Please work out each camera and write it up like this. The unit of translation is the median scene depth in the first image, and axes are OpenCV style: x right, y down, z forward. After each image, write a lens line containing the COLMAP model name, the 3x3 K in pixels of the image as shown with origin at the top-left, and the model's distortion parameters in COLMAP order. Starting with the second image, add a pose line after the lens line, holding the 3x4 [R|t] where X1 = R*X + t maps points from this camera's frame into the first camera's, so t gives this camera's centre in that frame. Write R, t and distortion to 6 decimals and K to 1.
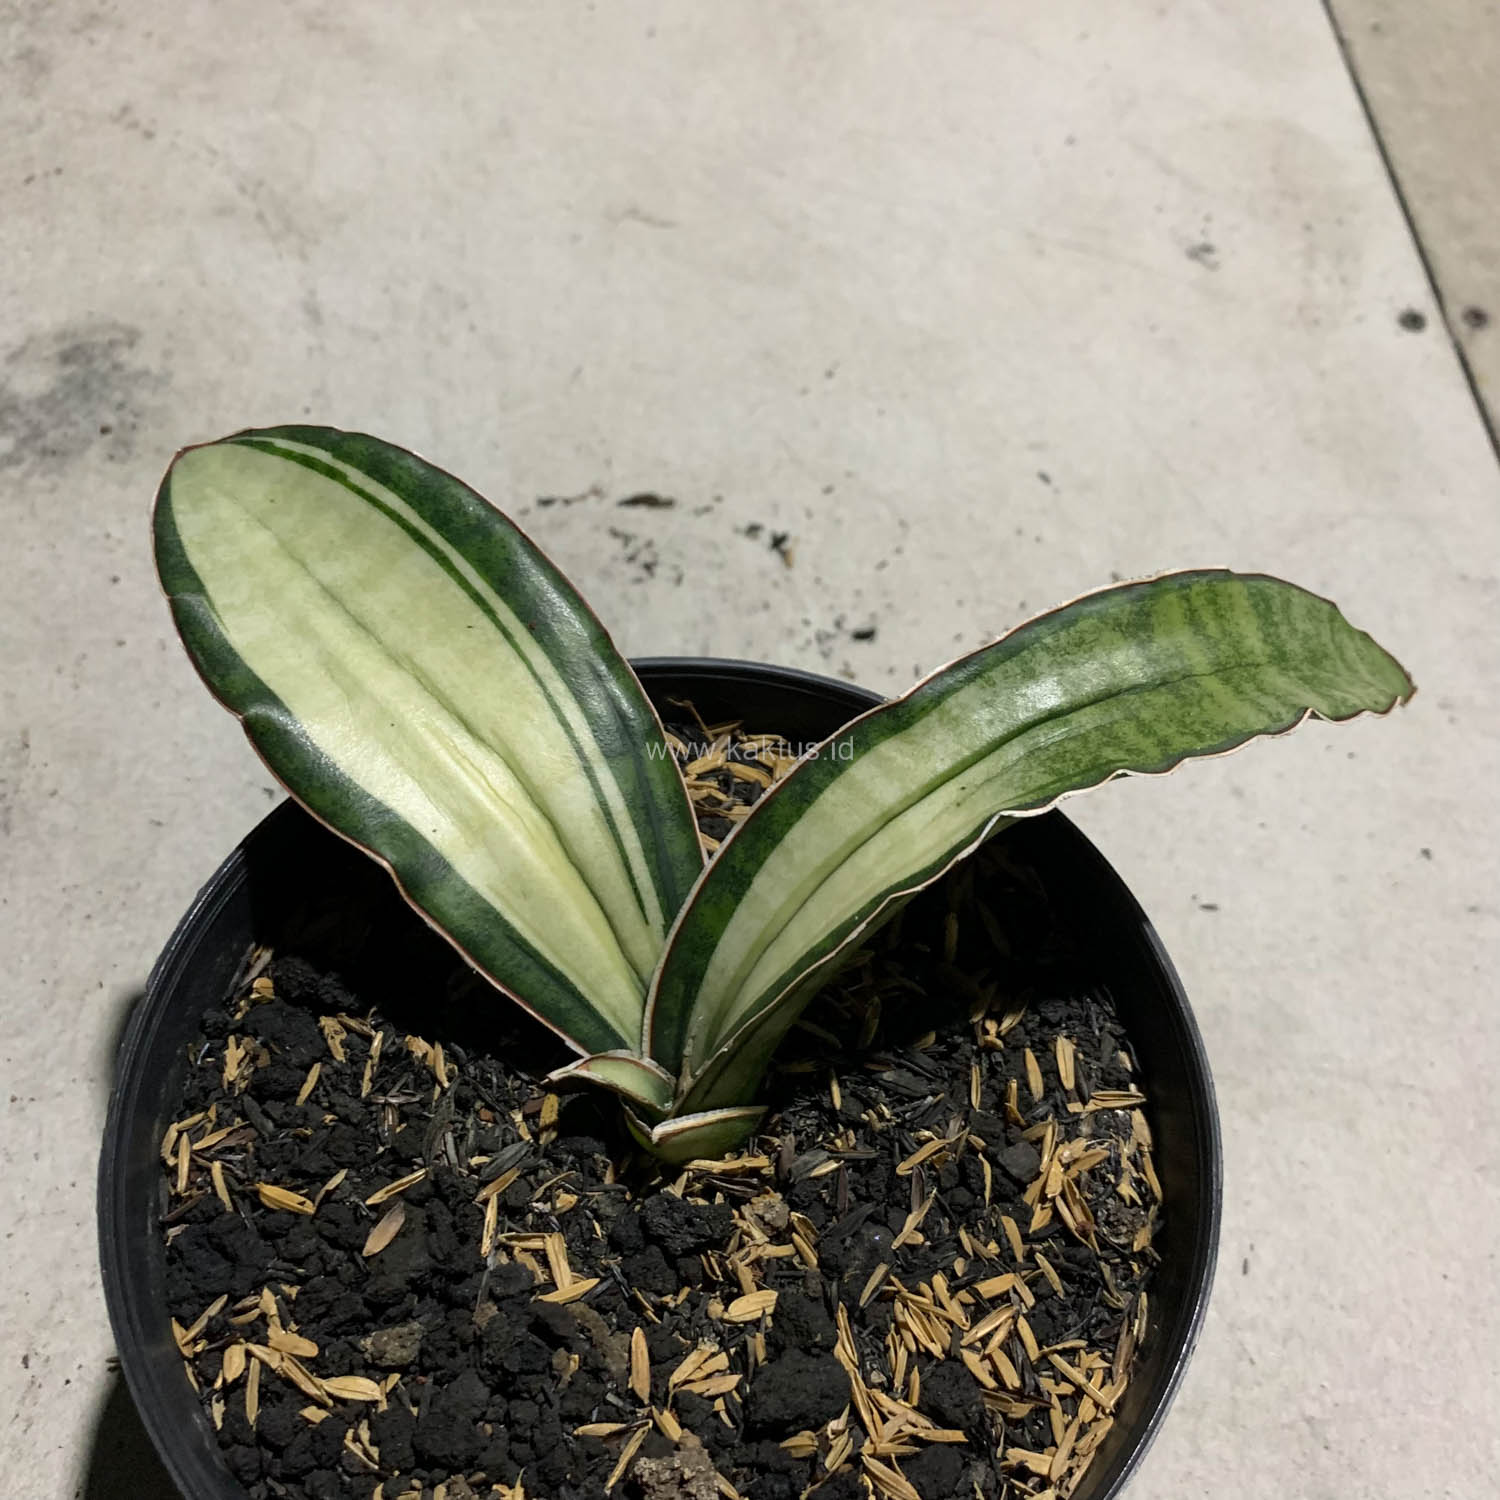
lens RADIAL K [[1540.1, 0, 755.9], [0, 1540.1, 780.3], [0, 0, 1]] dist [0.071746, -0.194514]
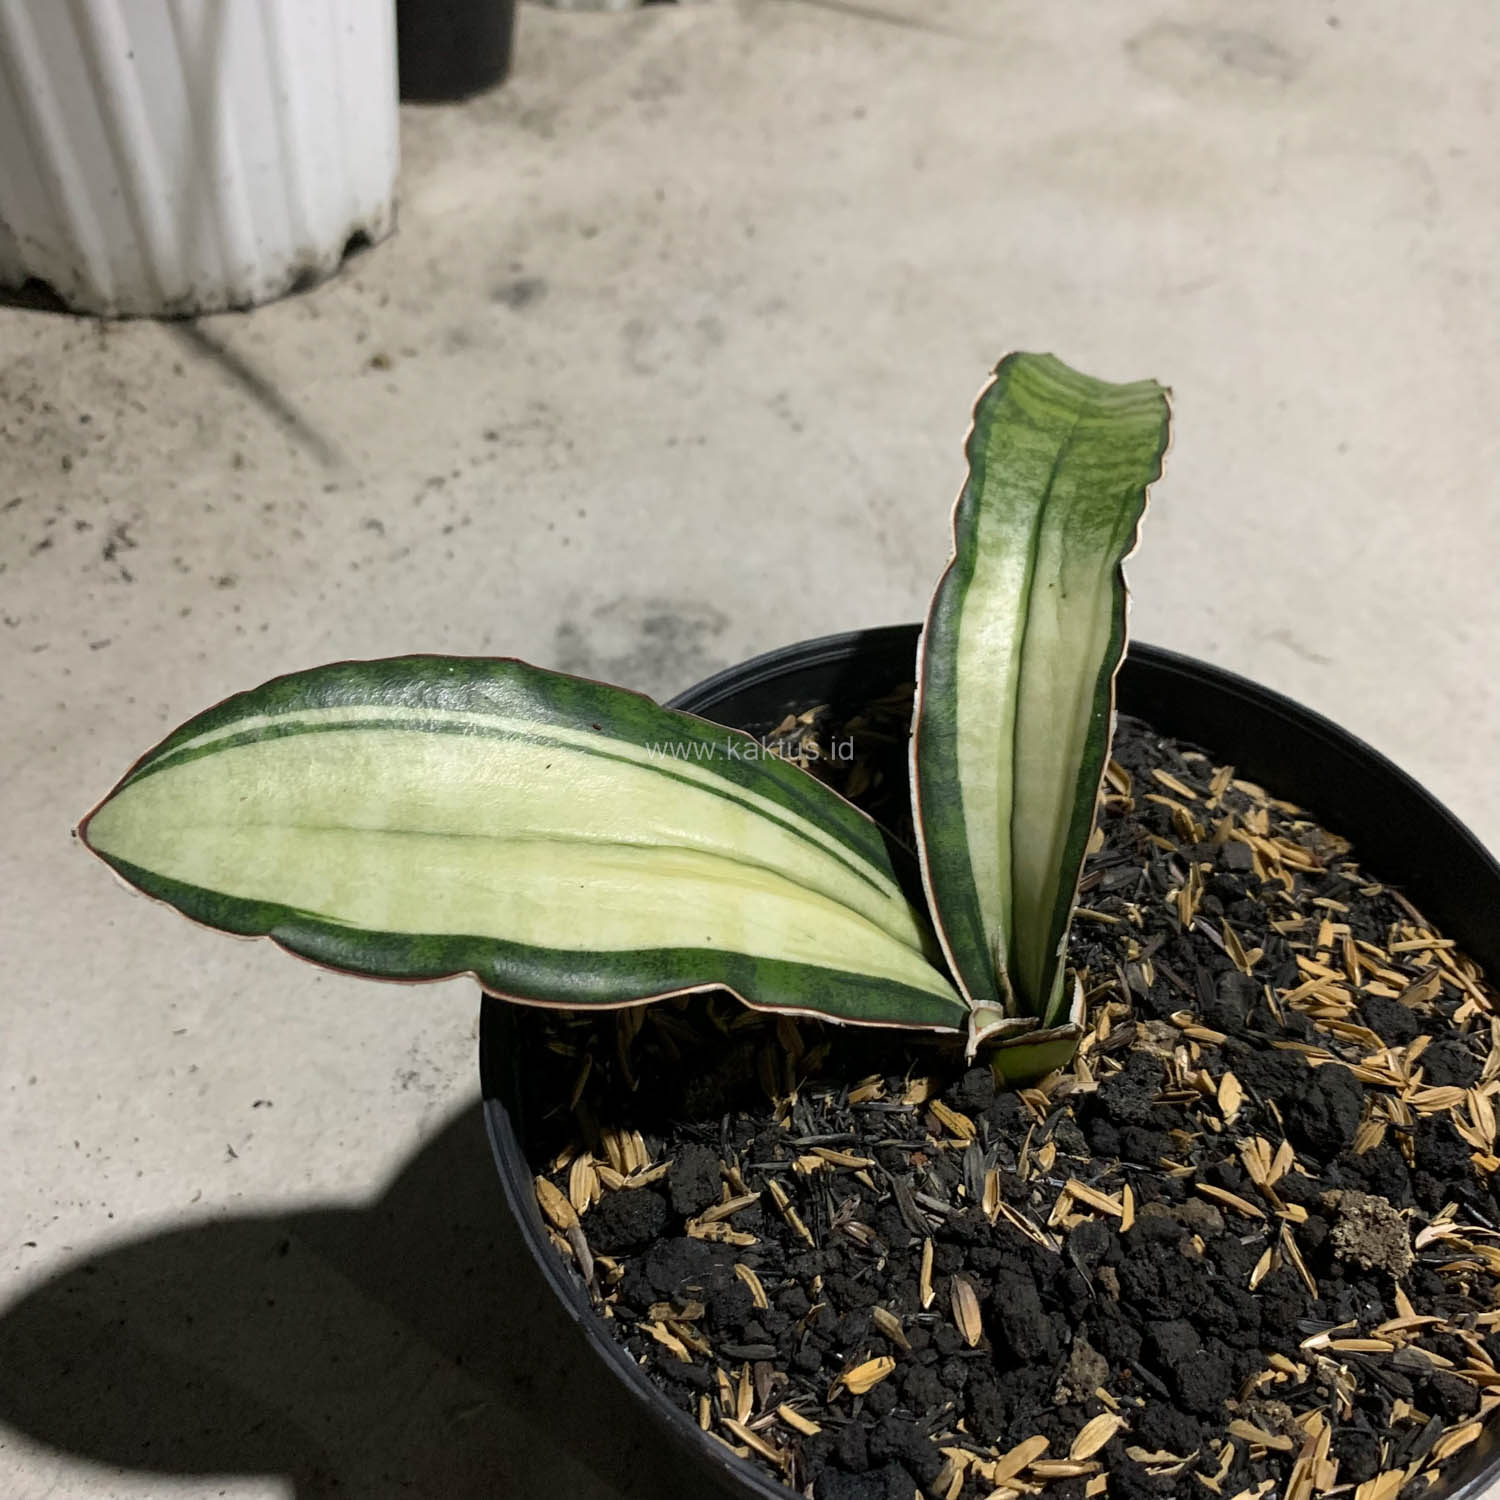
lens RADIAL K [[1587.7, 0, 759.0], [0, 1587.7, 733.0], [0, 0, 1]] dist [0.043209, -0.198965]
pose [[0.651217, -0.540199, 0.533012, -0.610669], [0.615430, 0.786873, 0.045571, -0.084709], [-0.444030, 0.298355, 0.844880, 0.173548]]
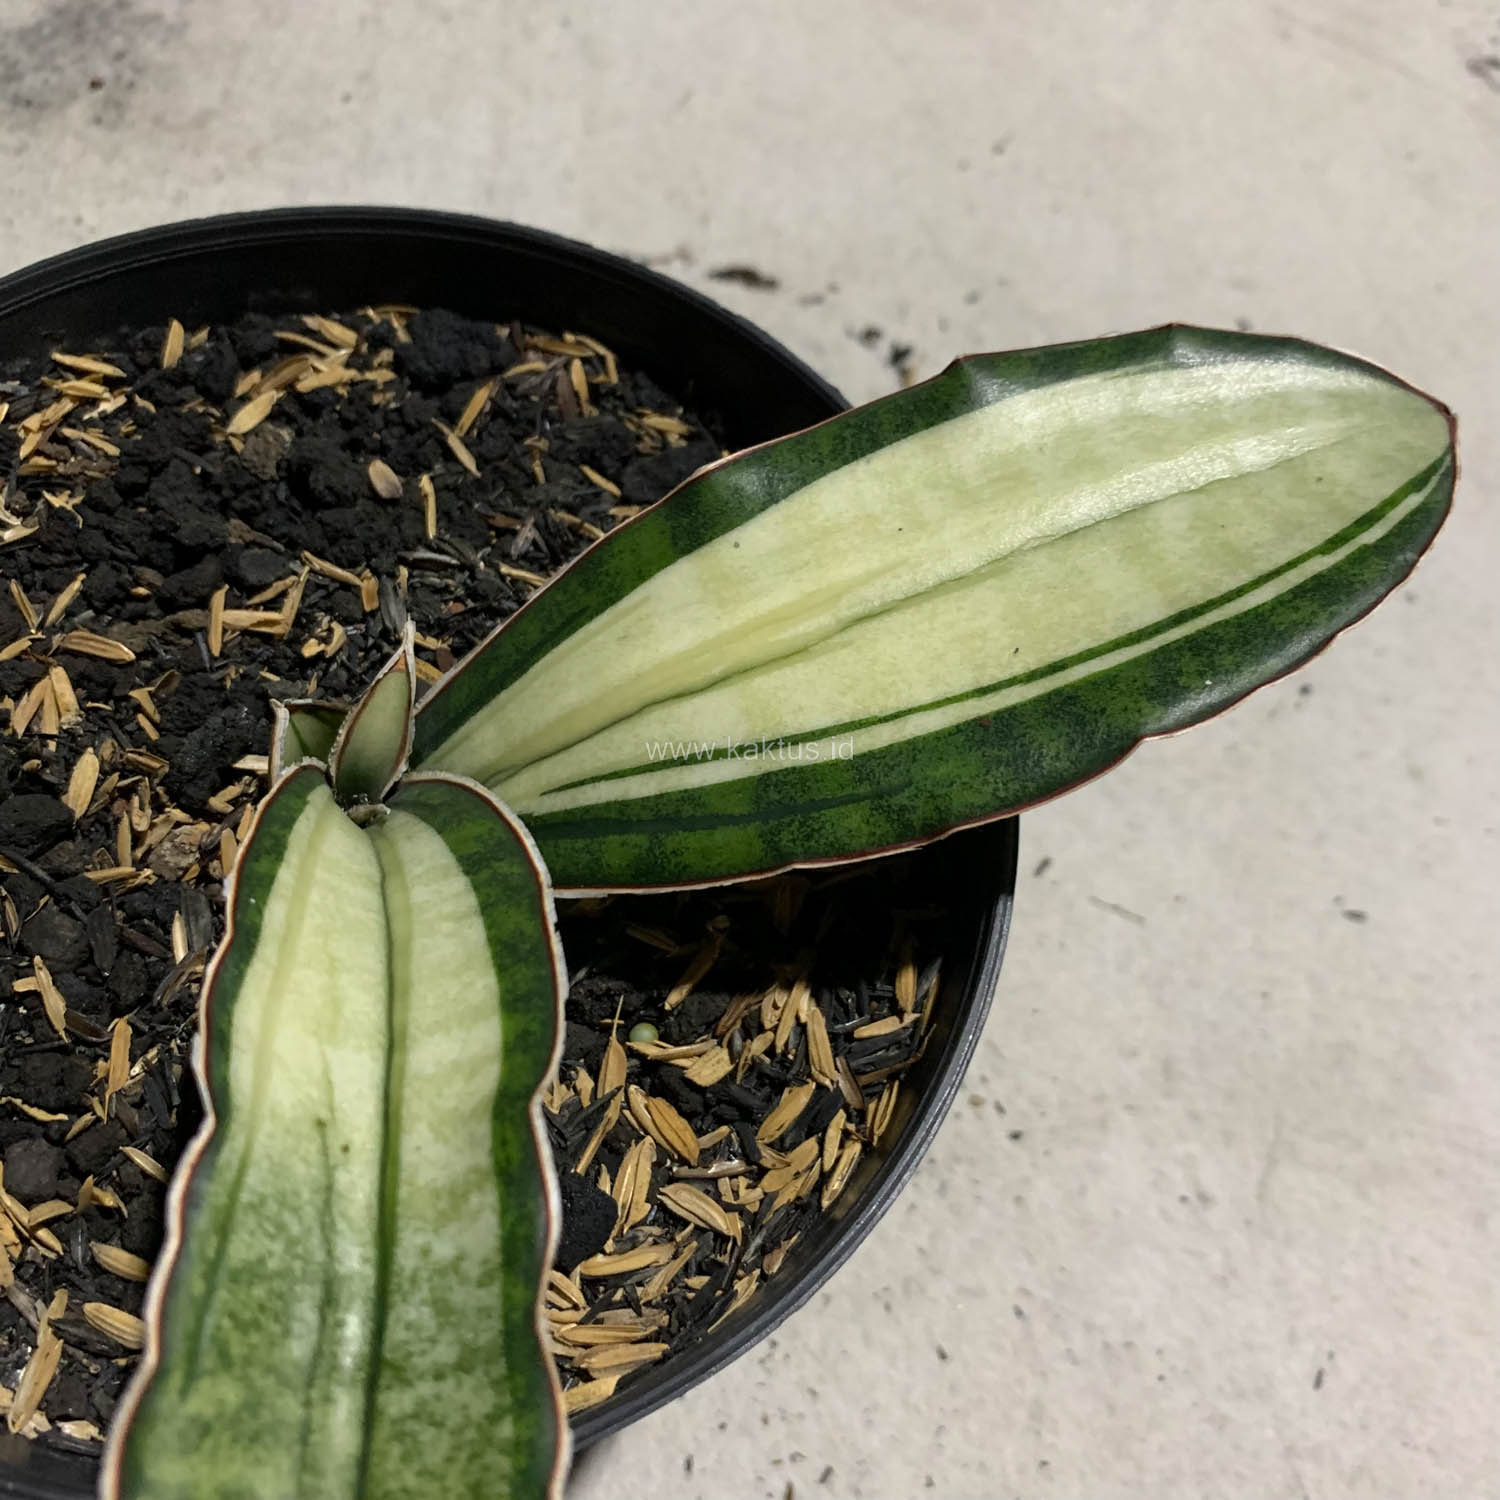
lens RADIAL K [[1587.7, 0, 759.0], [0, 1587.7, 733.0], [0, 0, 1]] dist [0.043209, -0.198965]
pose [[-0.408703, 0.787468, -0.461363, 0.211883], [-0.811258, -0.081867, 0.578928, -0.426290], [0.418117, 0.610894, 0.672300, 0.540922]]
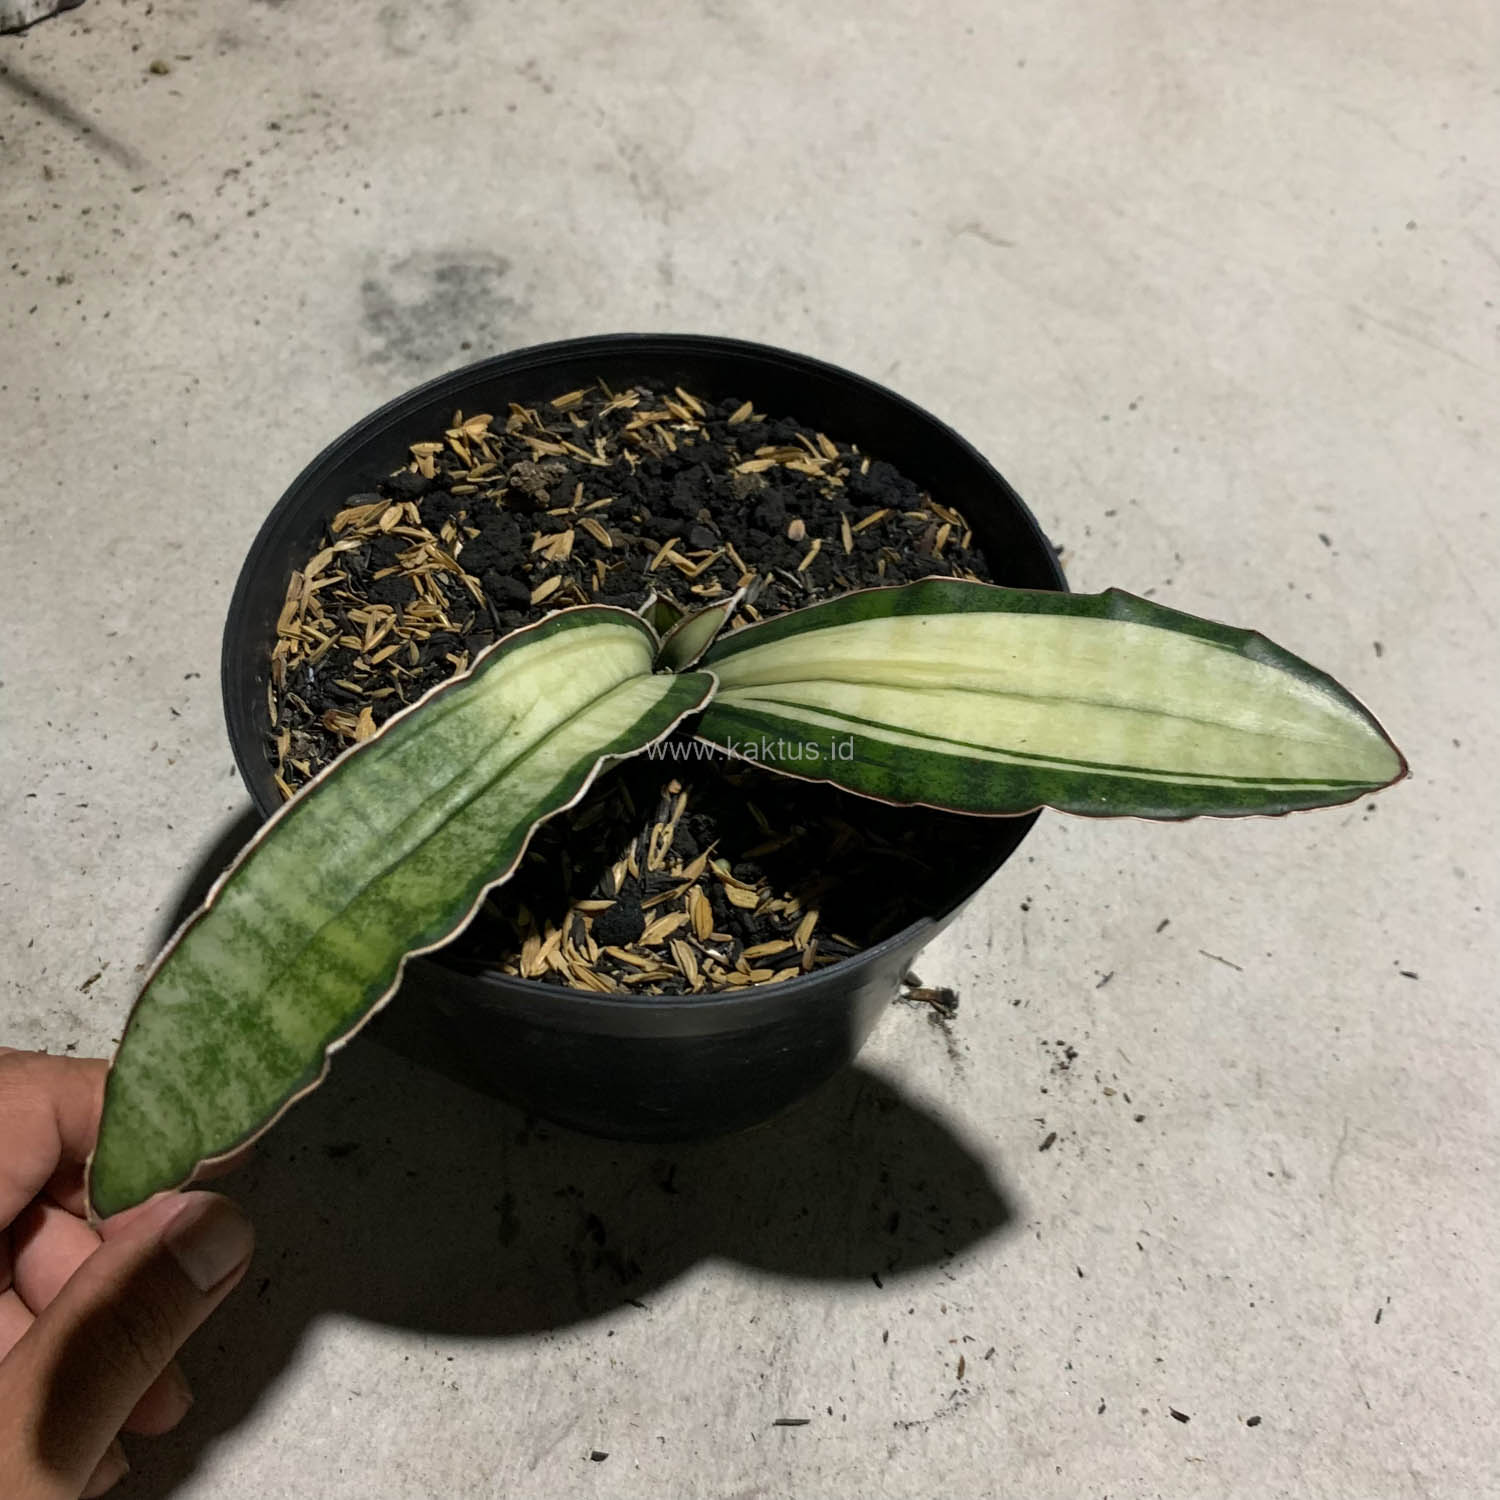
lens RADIAL K [[1518.3, 0, 770.0], [0, 1518.3, 748.0], [0, 0, 1]] dist [0.098579, -0.182907]
pose [[-0.870272, 0.359739, -0.336474, 0.326585], [-0.448146, -0.294756, 0.843969, -0.934798], [0.204431, 0.885272, 0.417733, 0.564192]]
